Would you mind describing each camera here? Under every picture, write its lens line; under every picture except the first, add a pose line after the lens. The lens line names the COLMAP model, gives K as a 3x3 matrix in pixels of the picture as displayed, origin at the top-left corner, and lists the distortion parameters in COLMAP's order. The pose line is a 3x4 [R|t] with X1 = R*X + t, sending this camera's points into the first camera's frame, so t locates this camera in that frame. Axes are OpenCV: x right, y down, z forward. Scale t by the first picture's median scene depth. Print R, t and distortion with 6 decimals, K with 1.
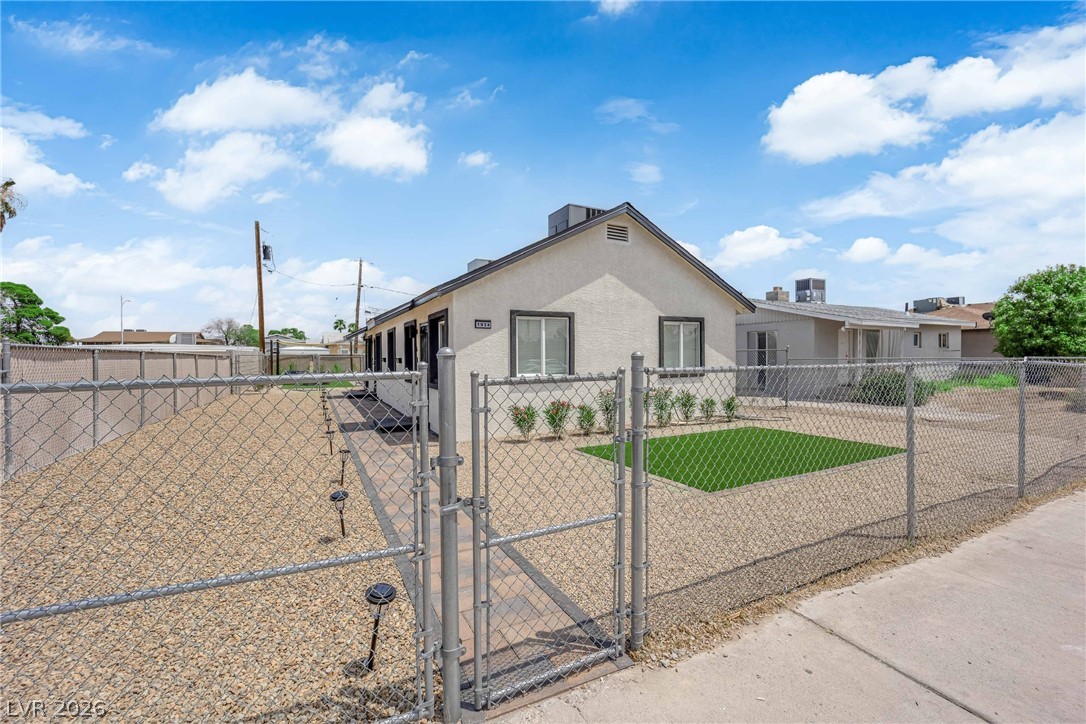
lens RADIAL K [[438.6, 0, 543.8], [0, 438.6, 362.1], [0, 0, 1]] dist [-0.014192, -0.001039]
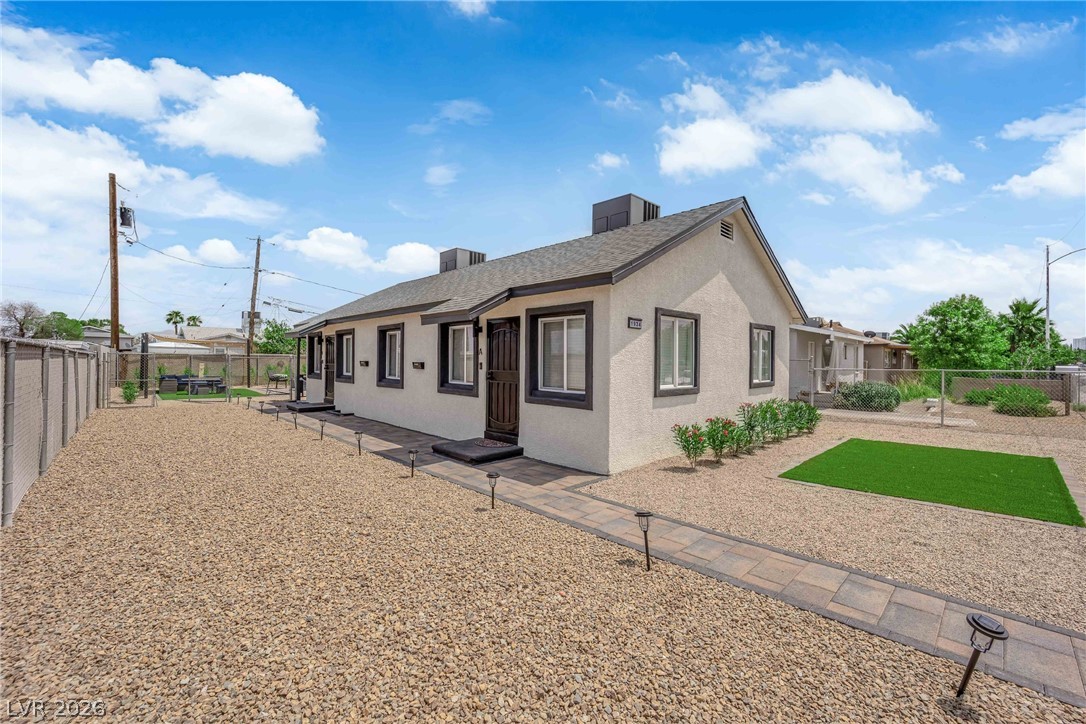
lens RADIAL K [[438.6, 0, 542.5], [0, 438.6, 360.2], [0, 0, 1]] dist [-0.014192, -0.001039]
pose [[0.958526, 0.017445, 0.284471, -0.283036], [-0.013222, 0.999772, -0.016757, -0.002377], [-0.284698, 0.012300, 0.958538, 0.154892]]
